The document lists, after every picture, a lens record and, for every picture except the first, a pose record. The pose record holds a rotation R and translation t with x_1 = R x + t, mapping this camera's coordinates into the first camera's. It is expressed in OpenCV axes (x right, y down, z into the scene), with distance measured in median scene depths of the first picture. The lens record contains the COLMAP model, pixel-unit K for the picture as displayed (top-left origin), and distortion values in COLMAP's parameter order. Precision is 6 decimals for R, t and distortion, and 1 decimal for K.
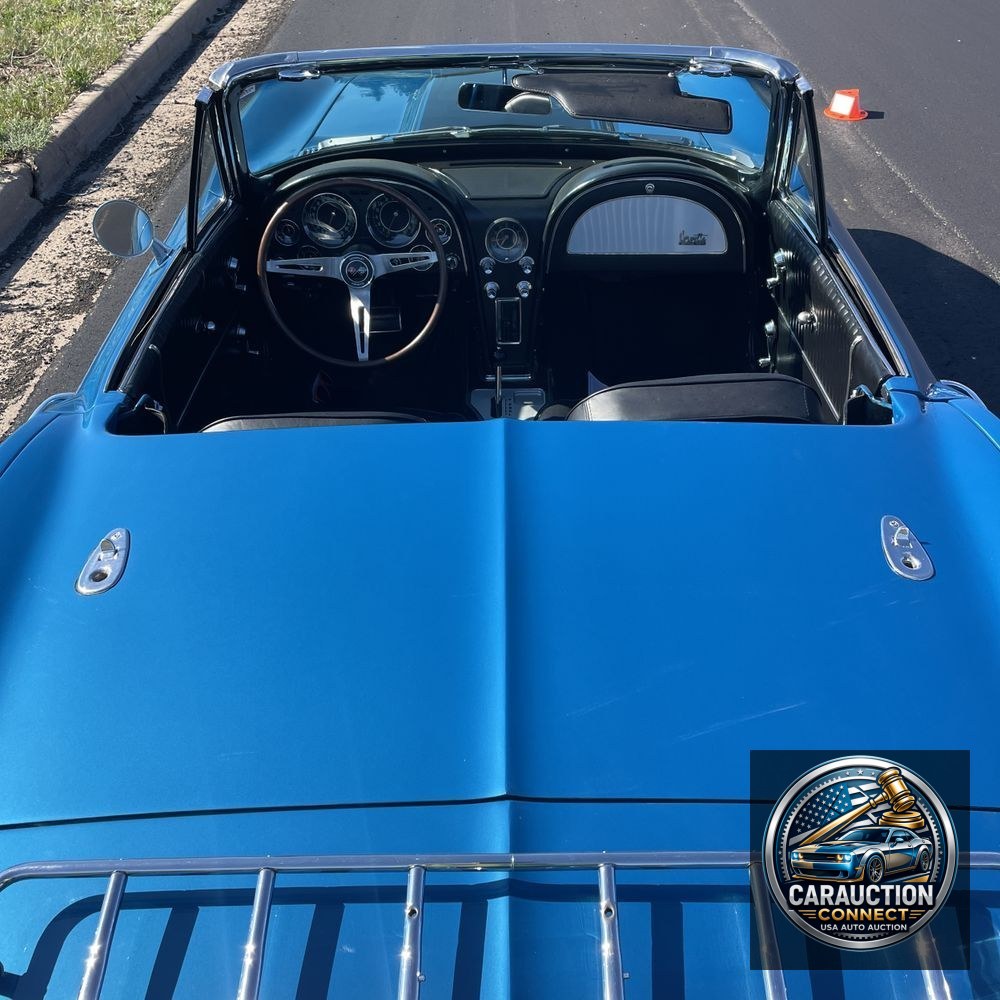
lens RADIAL K [[999.4, 0, 497.4], [0, 999.4, 497.5], [0, 0, 1]] dist [0.079038, -0.107326]
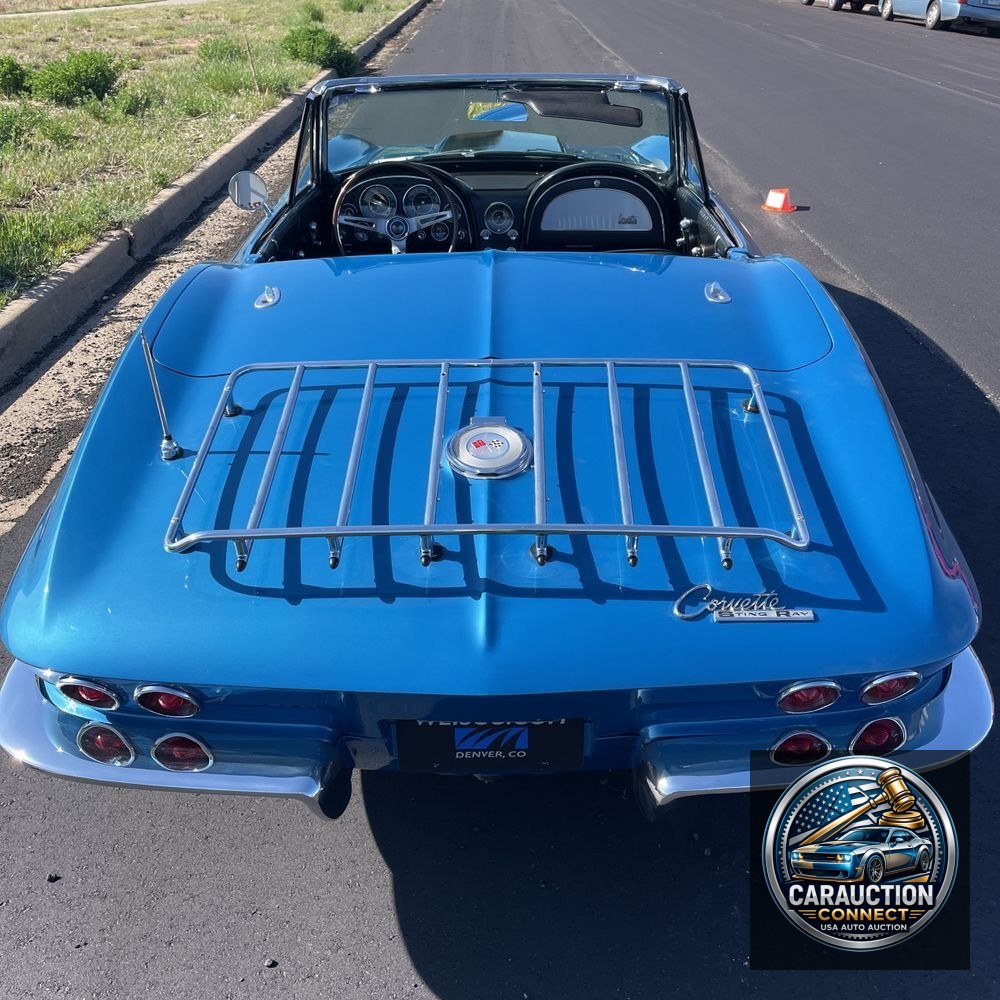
lens RADIAL K [[983.2, 0, 485.0], [0, 983.2, 486.1], [0, 0, 1]] dist [0.069824, -0.104514]
pose [[0.999869, 0.009147, -0.013388, 0.011205], [-0.011072, 0.988374, -0.151636, 0.339713], [0.011845, 0.151765, 0.988346, -0.349383]]
